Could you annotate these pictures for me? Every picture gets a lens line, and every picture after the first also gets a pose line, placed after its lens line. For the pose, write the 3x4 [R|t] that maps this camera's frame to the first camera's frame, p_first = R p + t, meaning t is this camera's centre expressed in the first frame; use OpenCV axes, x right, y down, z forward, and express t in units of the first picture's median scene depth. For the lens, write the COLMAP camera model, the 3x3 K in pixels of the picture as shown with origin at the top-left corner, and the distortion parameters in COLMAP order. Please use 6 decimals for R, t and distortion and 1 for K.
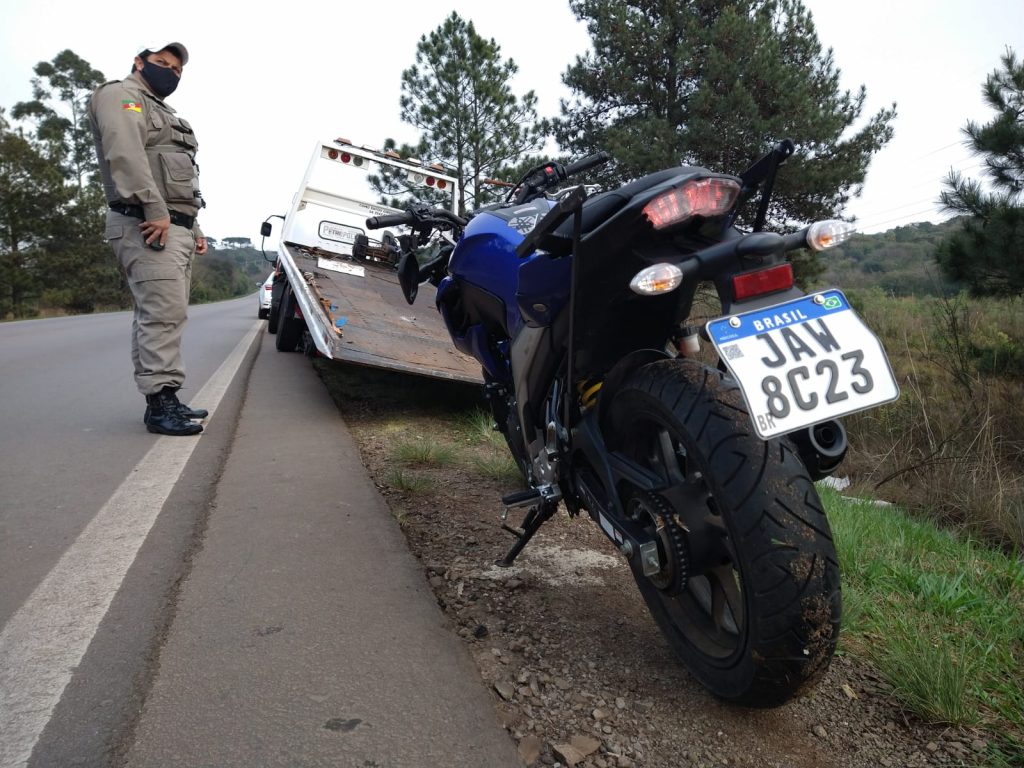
lens RADIAL K [[746.7, 0, 517.9], [0, 746.7, 394.6], [0, 0, 1]] dist [0.088874, -0.108115]
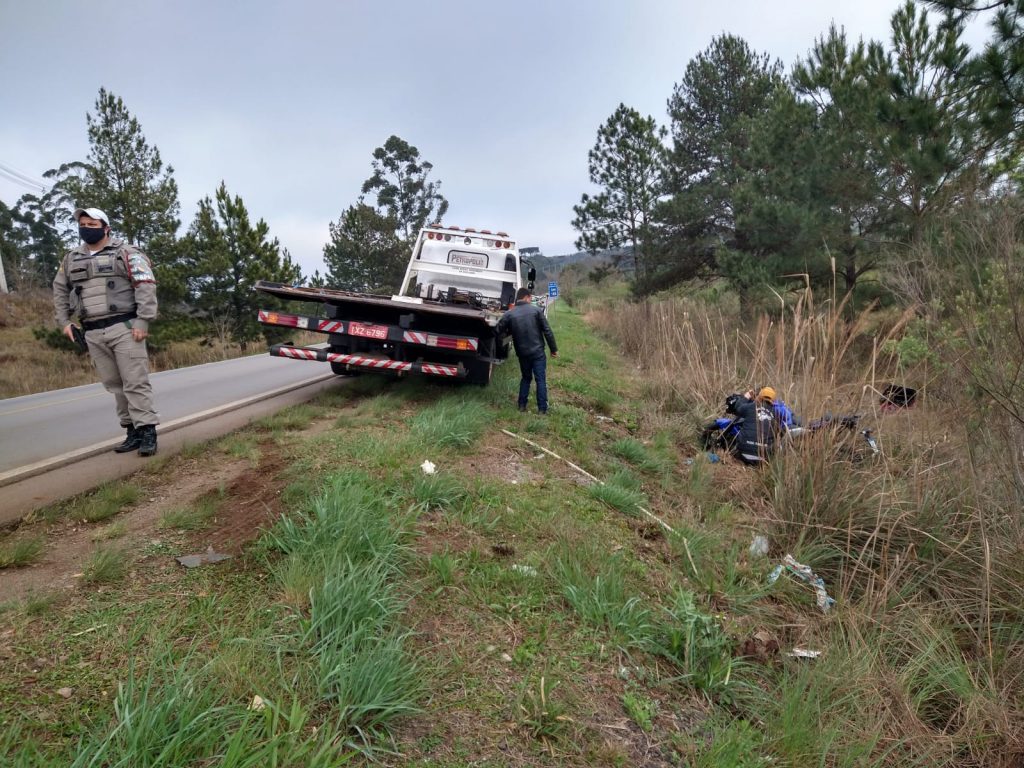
lens RADIAL K [[752.5, 0, 520.2], [0, 752.5, 403.5], [0, 0, 1]] dist [0.087318, -0.111560]
pose [[0.928648, -0.041745, -0.368605, 2.448405], [0.050311, 0.998640, 0.013654, 0.526434], [0.367533, -0.031224, 0.929486, -4.614693]]
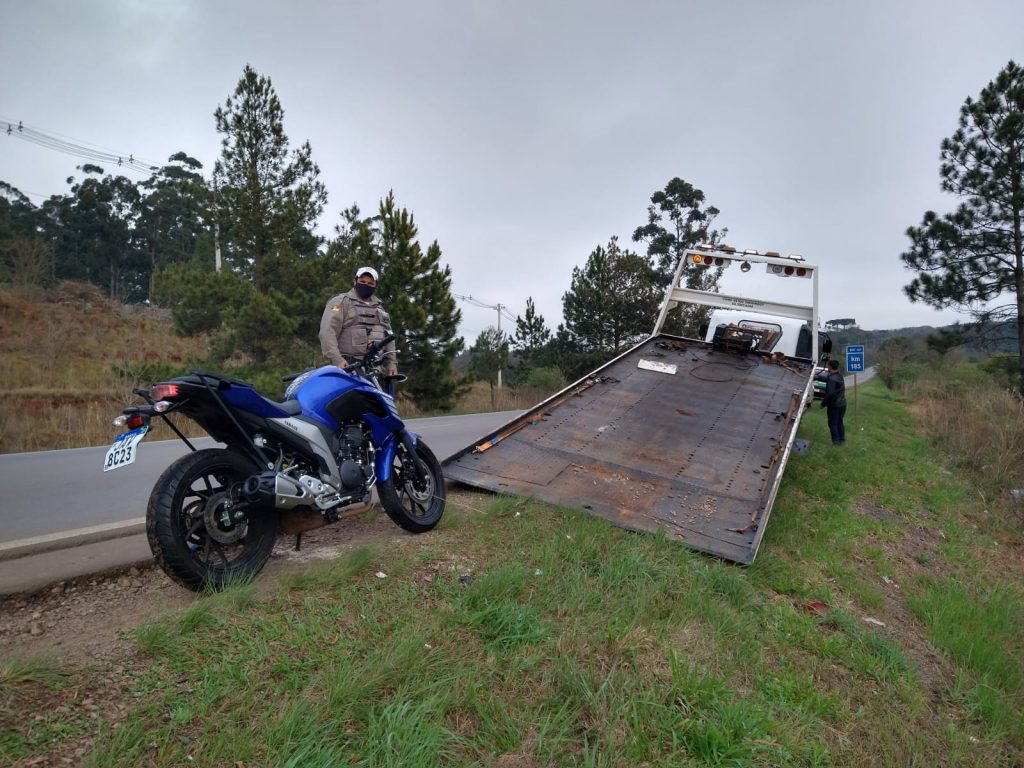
lens RADIAL K [[753.4, 0, 516.4], [0, 753.4, 387.2], [0, 0, 1]] dist [0.115223, -0.156753]
pose [[0.727596, -0.009093, -0.685945, 1.039632], [-0.071230, 0.993506, -0.088725, -0.036837], [0.682297, 0.113416, 0.722224, -0.060402]]
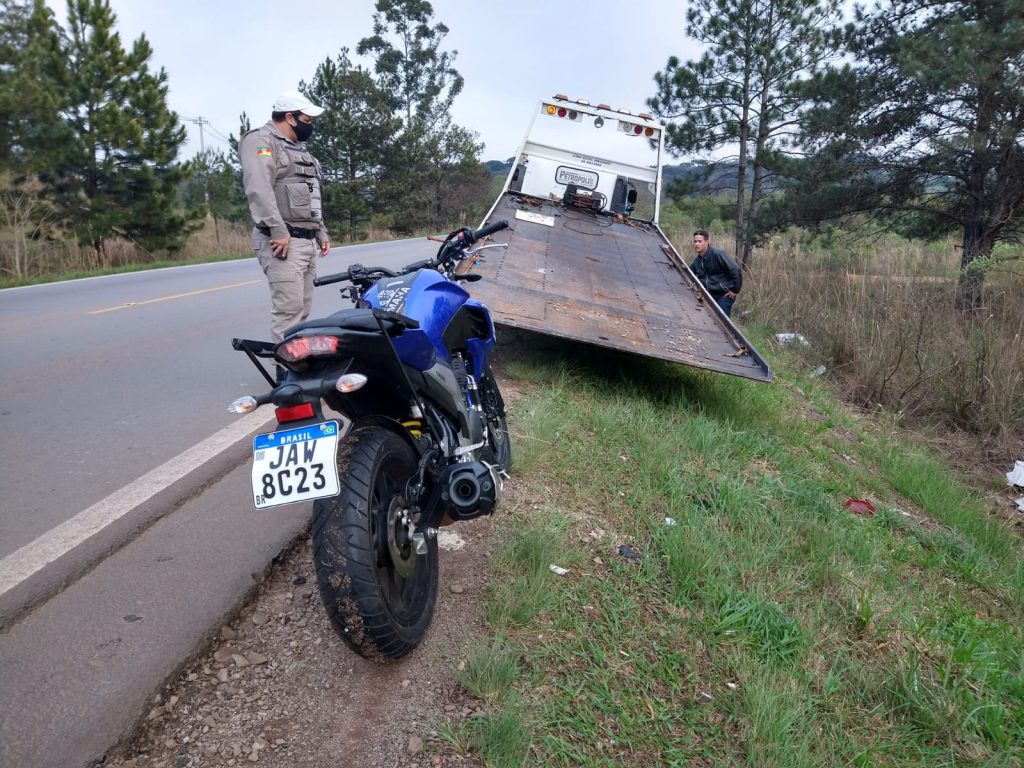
lens RADIAL K [[746.9, 0, 522.8], [0, 746.9, 412.6], [0, 0, 1]] dist [0.086748, -0.116974]
pose [[0.928589, 0.099223, -0.357600, 0.406906], [-0.053097, 0.989203, 0.136597, -0.118580], [0.367292, -0.107855, 0.923831, -0.106286]]
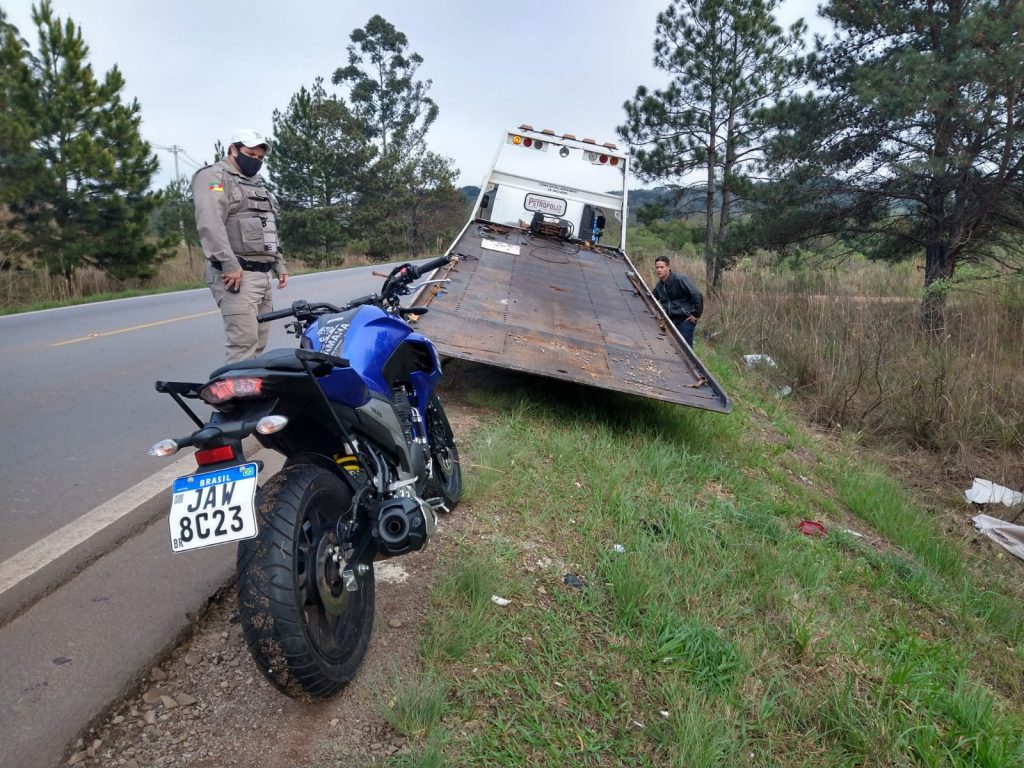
lens RADIAL K [[746.7, 0, 523.2], [0, 746.7, 408.6], [0, 0, 1]] dist [0.082108, -0.113366]
pose [[0.939264, 0.072969, -0.335350, 0.448918], [-0.041159, 0.994033, 0.101012, -0.132628], [0.340720, -0.081075, 0.936663, -0.101970]]
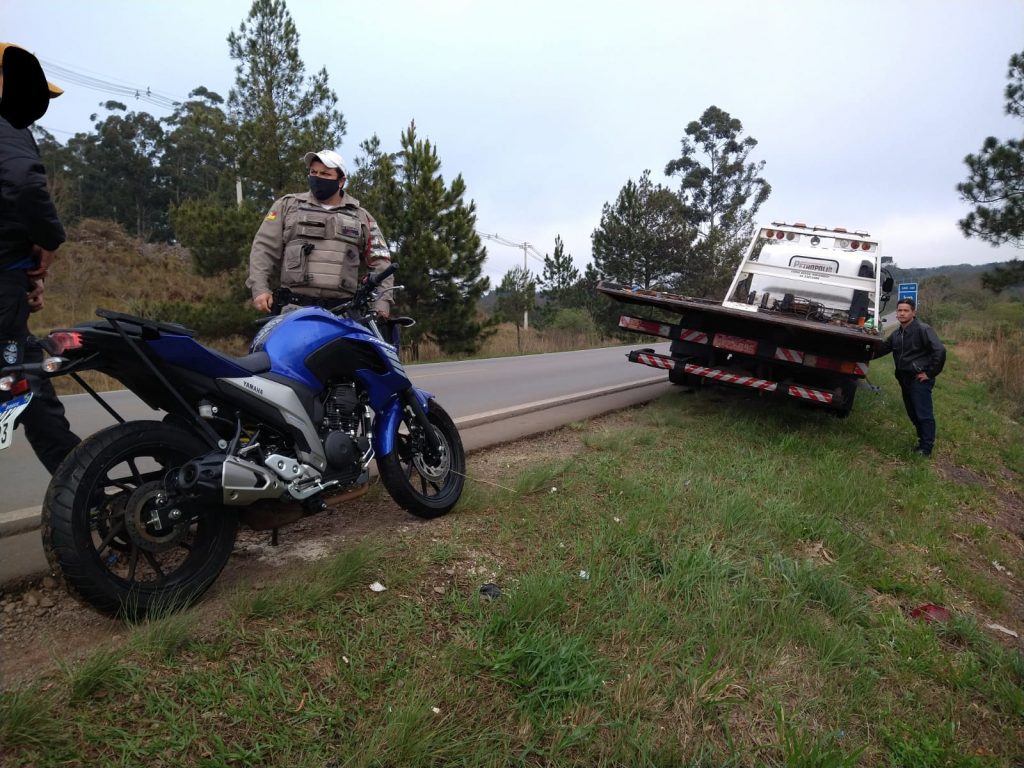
lens RADIAL K [[752.6, 0, 515.5], [0, 752.6, 389.8], [0, 0, 1]] dist [0.116577, -0.162370]
pose [[0.702651, 0.049510, -0.709810, 0.831889], [-0.075240, 0.997153, -0.004928, -0.069403], [0.707546, 0.056869, 0.704375, 0.133890]]
